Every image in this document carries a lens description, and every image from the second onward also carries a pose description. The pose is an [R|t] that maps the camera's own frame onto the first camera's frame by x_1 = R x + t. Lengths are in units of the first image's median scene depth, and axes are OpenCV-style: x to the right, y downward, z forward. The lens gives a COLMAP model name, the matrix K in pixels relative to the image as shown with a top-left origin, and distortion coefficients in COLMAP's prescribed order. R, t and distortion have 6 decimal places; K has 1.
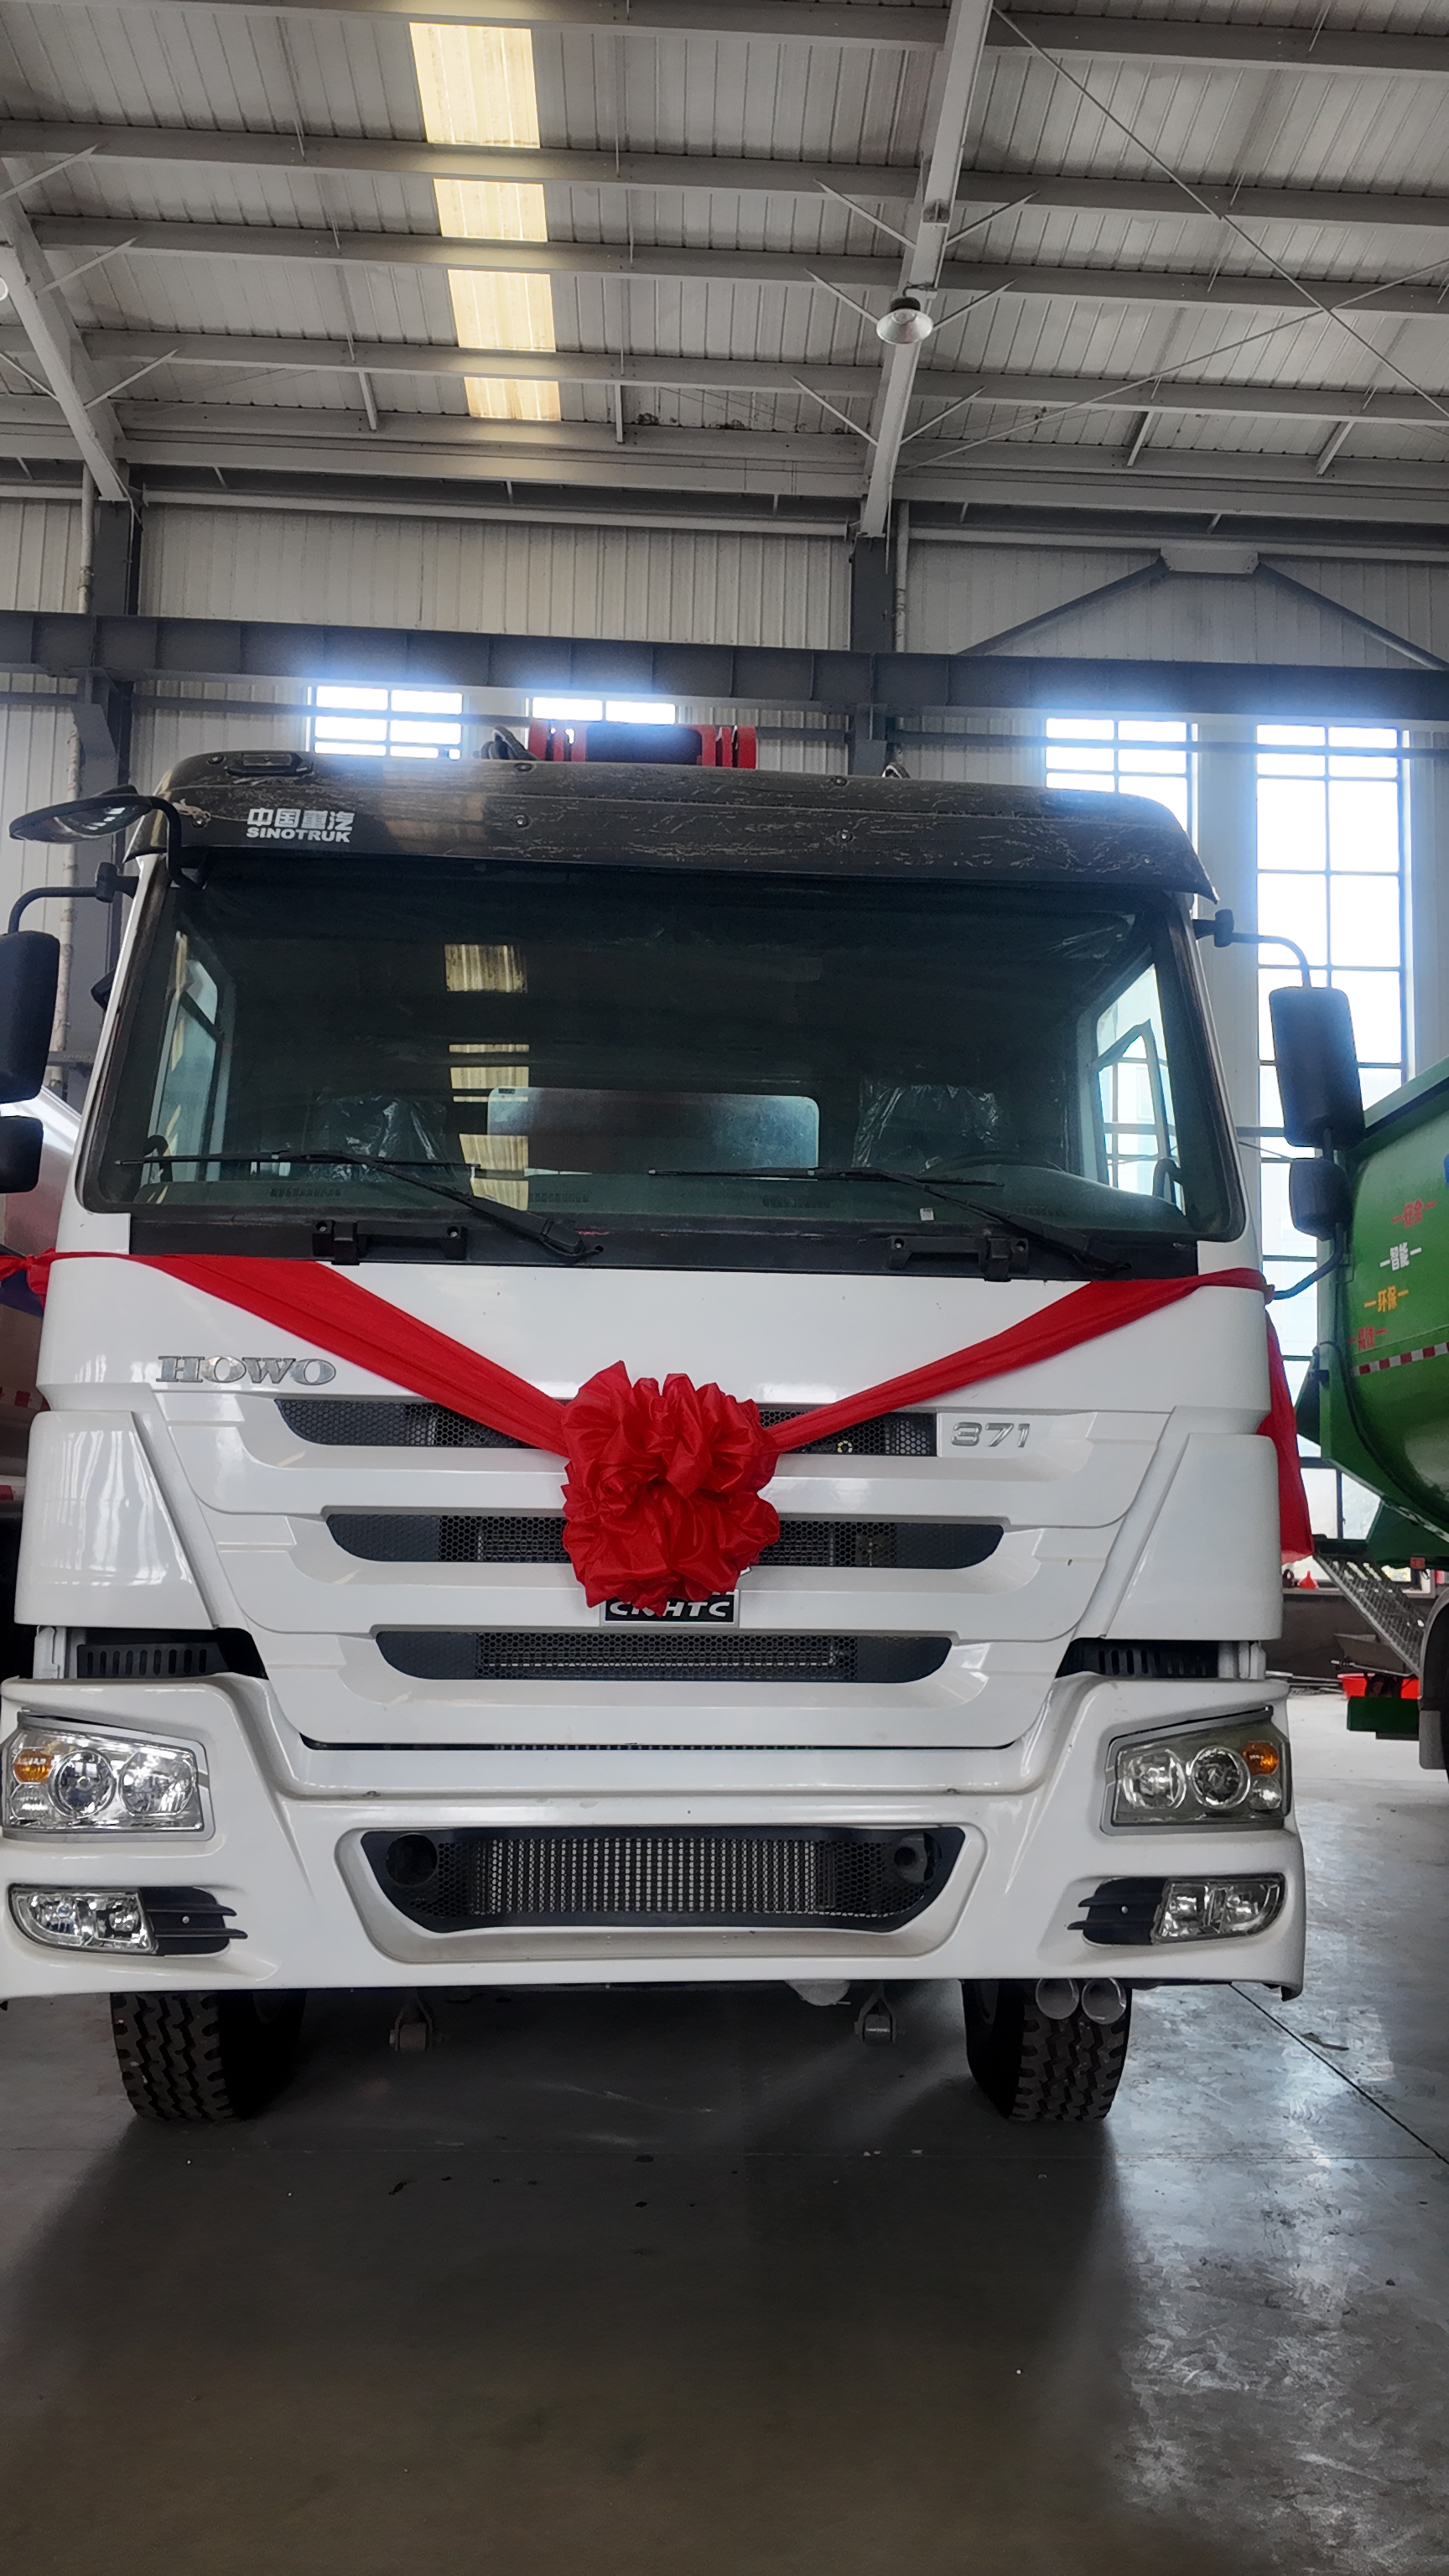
lens RADIAL K [[1897.9, 0, 786.7], [0, 1897.9, 1273.4], [0, 0, 1]] dist [0.115622, -0.175834]
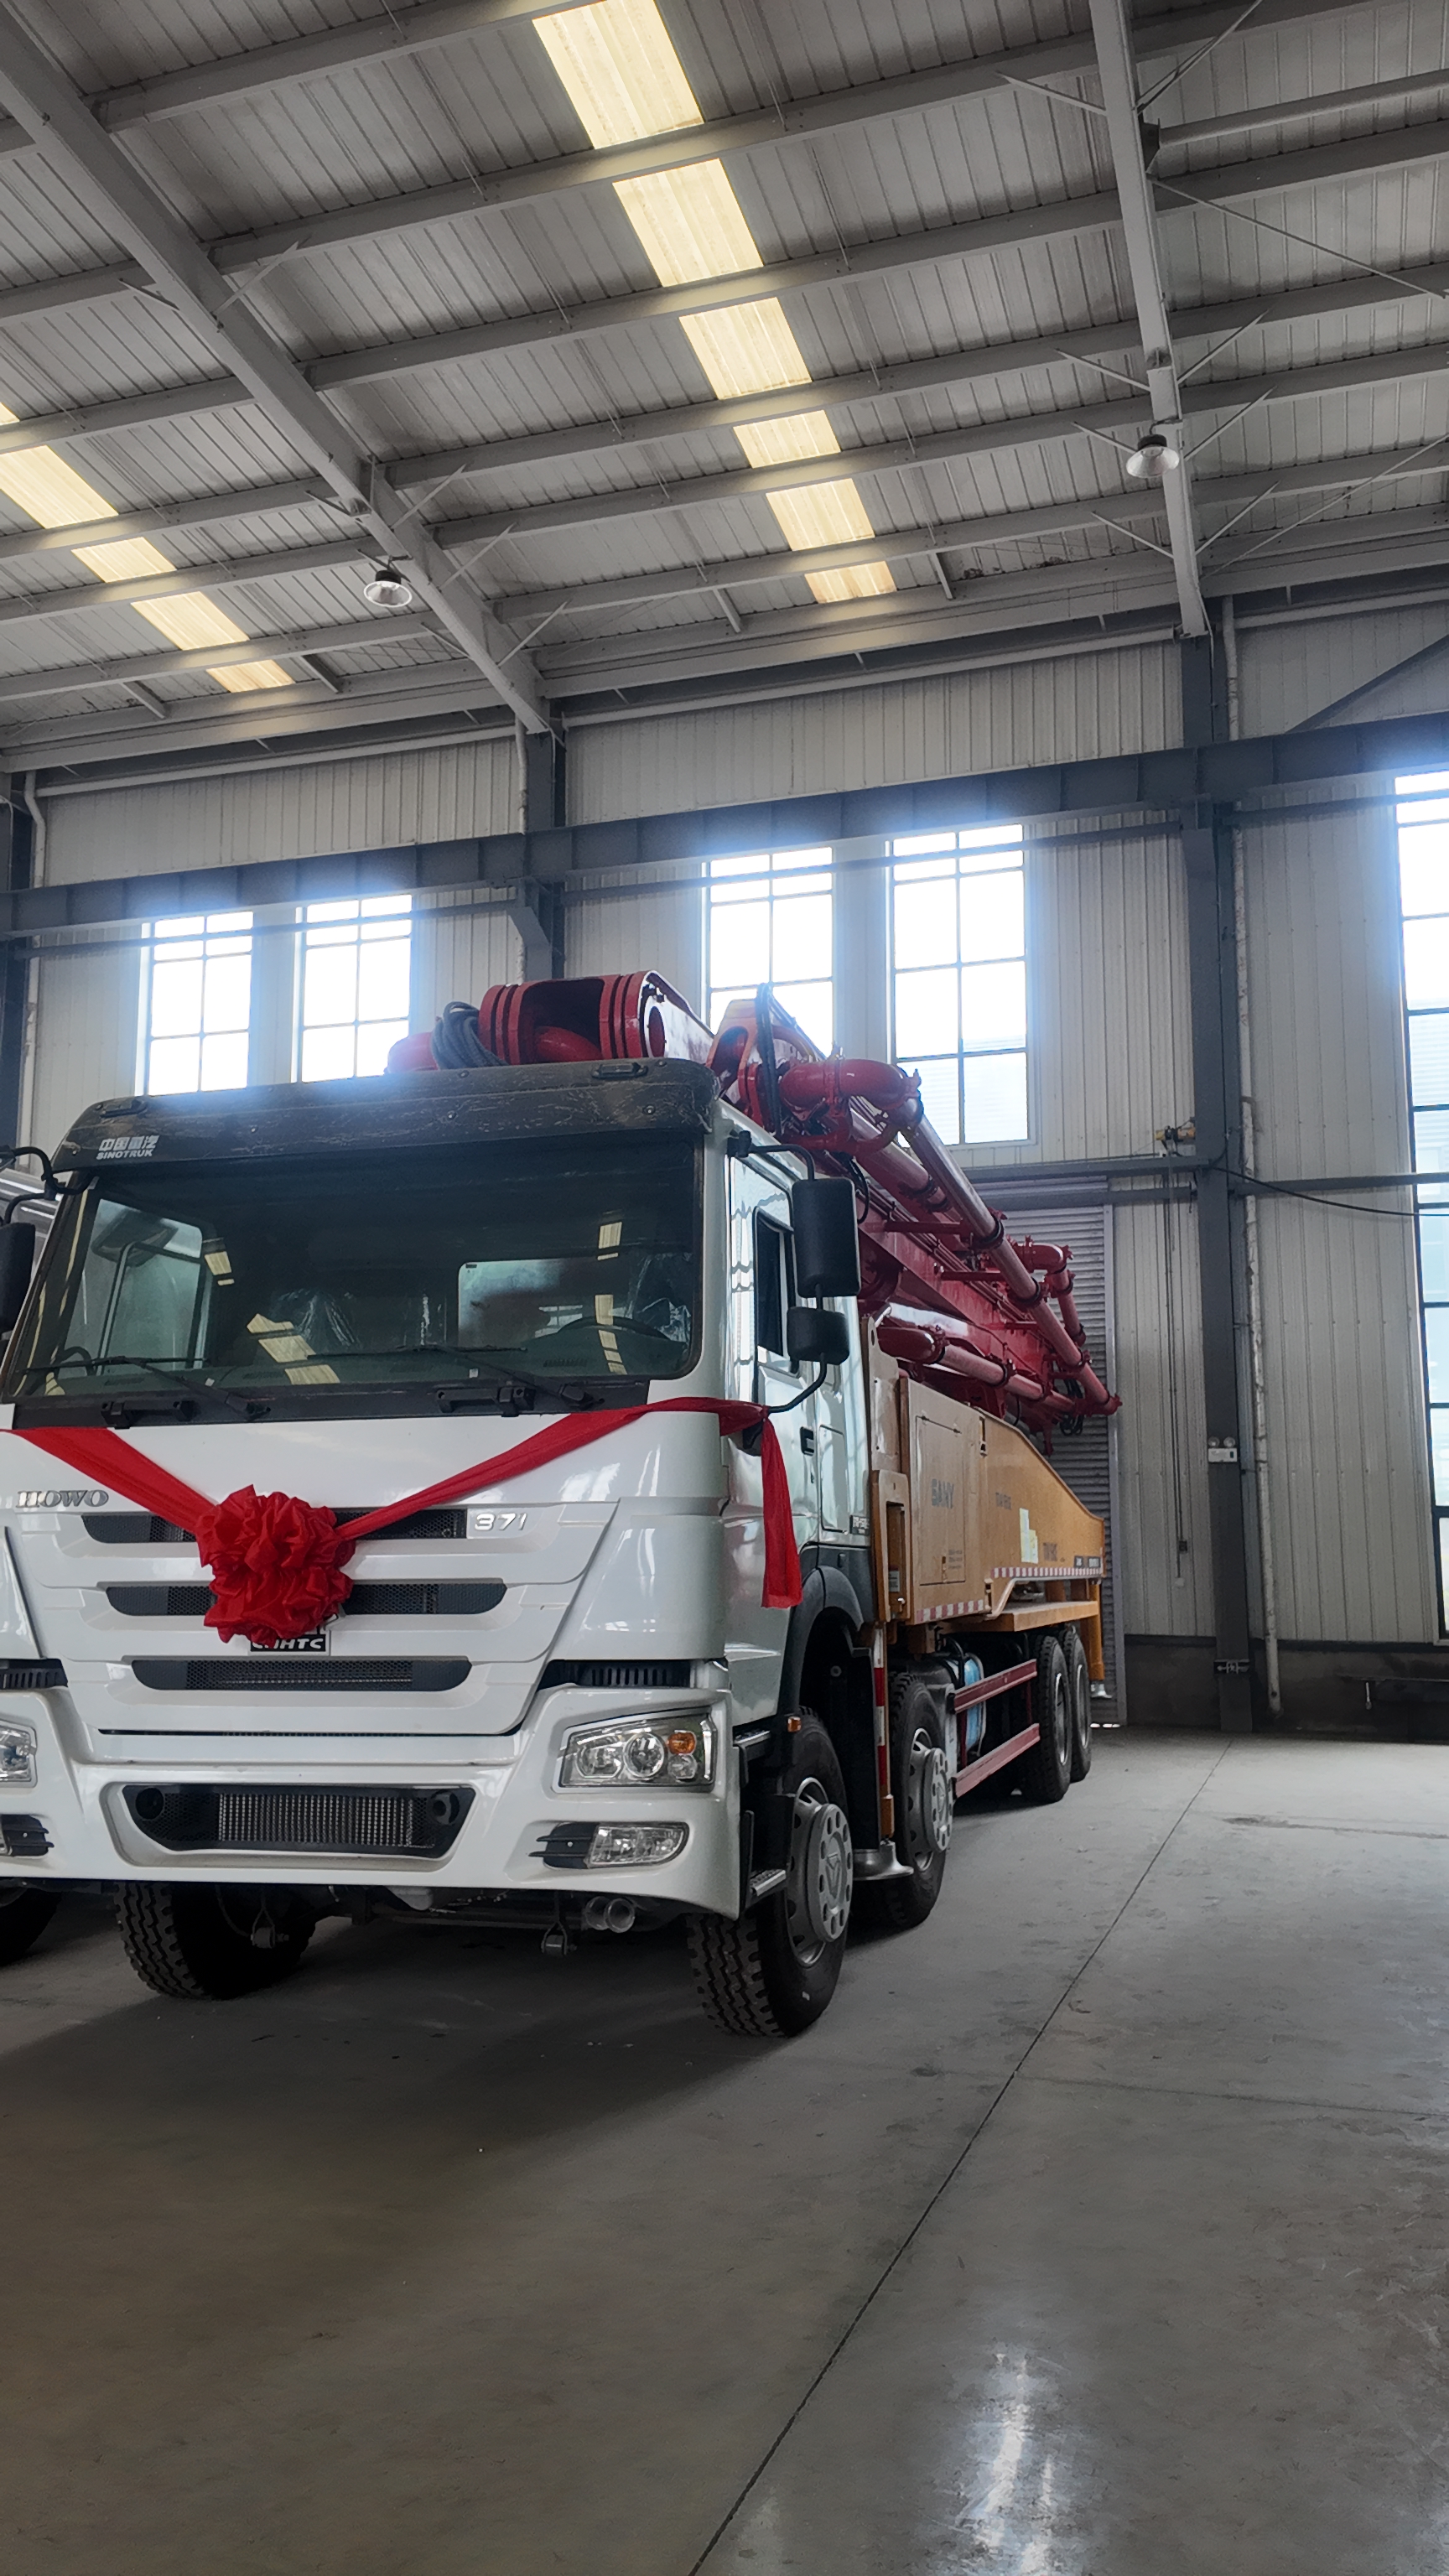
lens RADIAL K [[1872.7, 0, 724.5], [0, 1872.7, 1288.0], [0, 0, 1]] dist [0.112666, -0.171116]
pose [[0.939825, -0.072159, -0.333949, 0.152640], [0.062031, 0.997236, -0.040908, -0.005165], [0.335977, 0.017731, 0.941703, -0.062852]]
